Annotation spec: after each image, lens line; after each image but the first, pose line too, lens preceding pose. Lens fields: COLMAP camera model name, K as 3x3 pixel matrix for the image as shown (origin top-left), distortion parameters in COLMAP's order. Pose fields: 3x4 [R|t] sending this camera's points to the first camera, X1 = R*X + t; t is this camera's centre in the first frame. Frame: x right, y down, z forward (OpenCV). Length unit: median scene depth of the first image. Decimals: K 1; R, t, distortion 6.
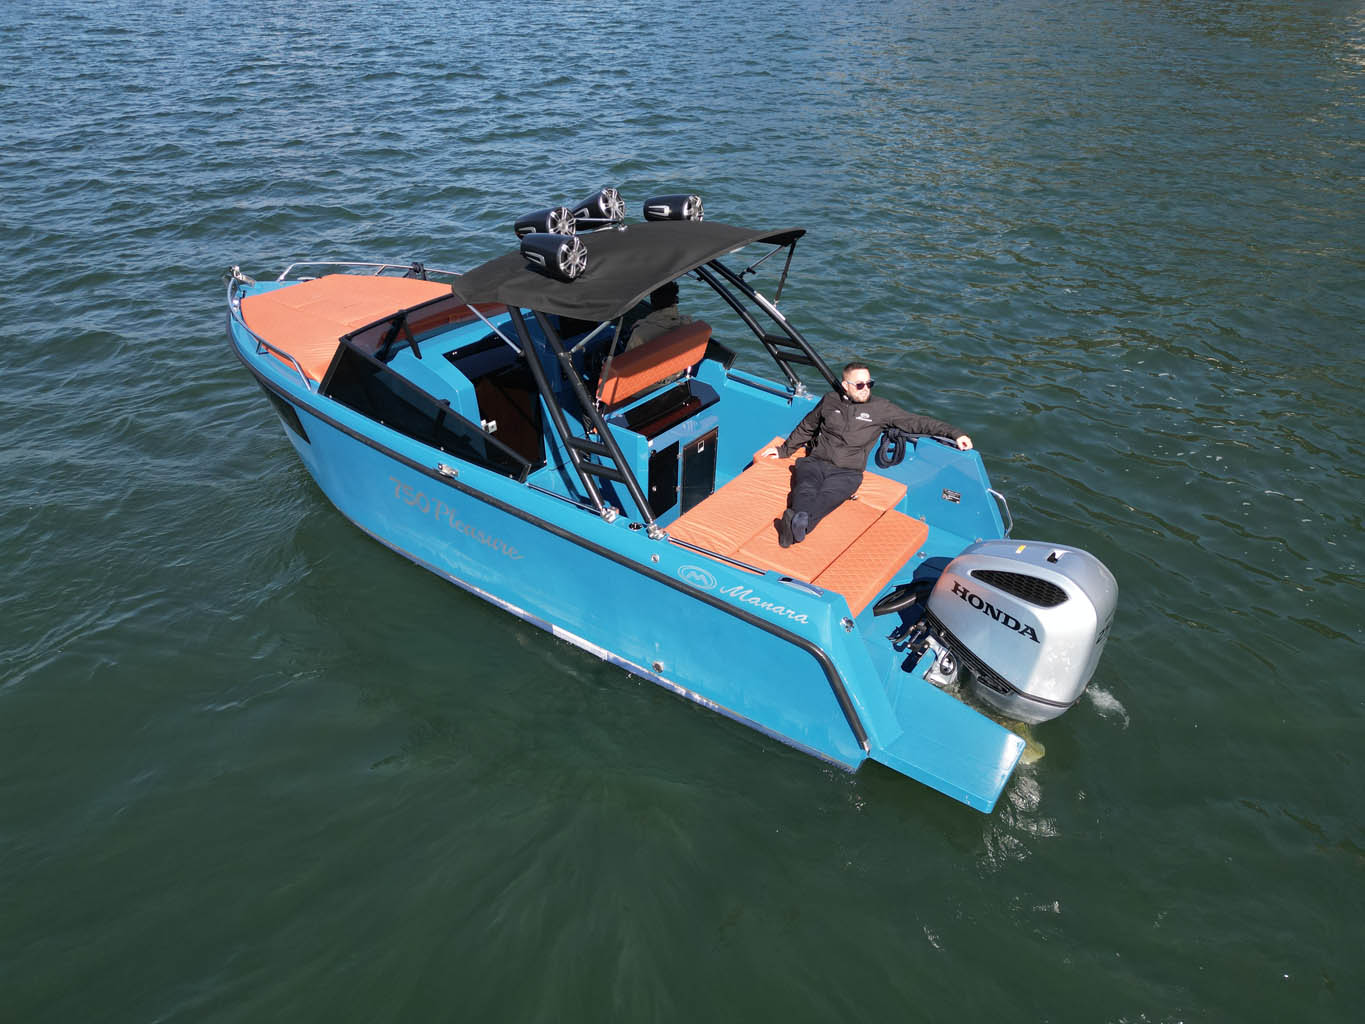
lens RADIAL K [[916.2, 0, 688.1], [0, 916.2, 503.3], [0, 0, 1]] dist [0.090303, -0.086256]
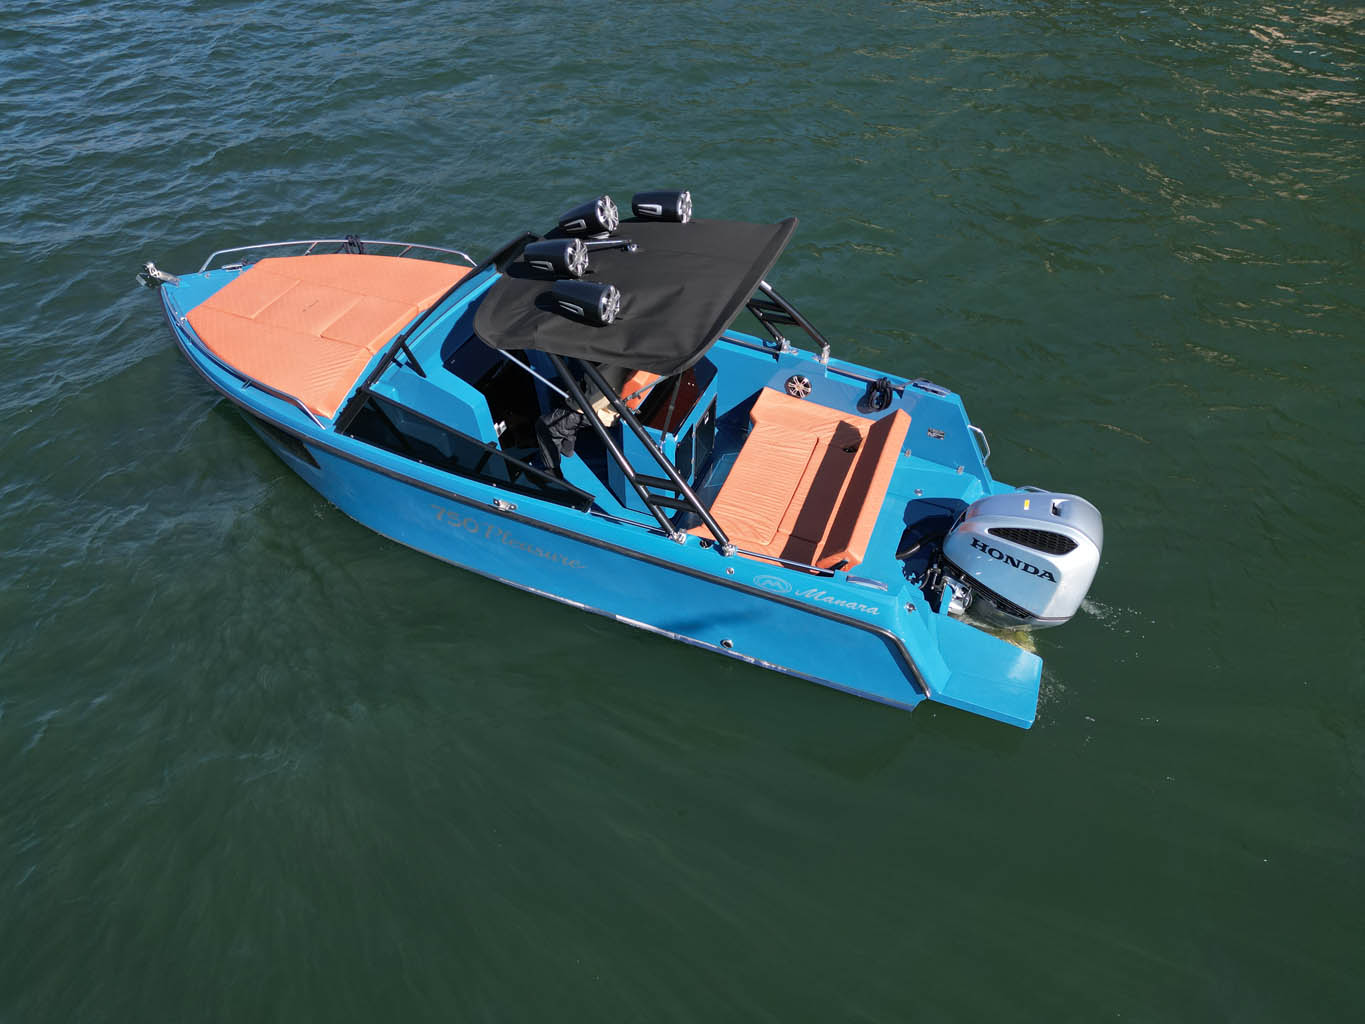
lens RADIAL K [[915.3, 0, 679.2], [0, 915.3, 510.1], [0, 0, 1]] dist [0.083727, -0.078619]
pose [[0.974823, -0.174977, 0.138213, -0.212012], [0.136062, 0.957853, 0.252990, -0.270082], [-0.176655, -0.227815, 0.957545, -0.050302]]
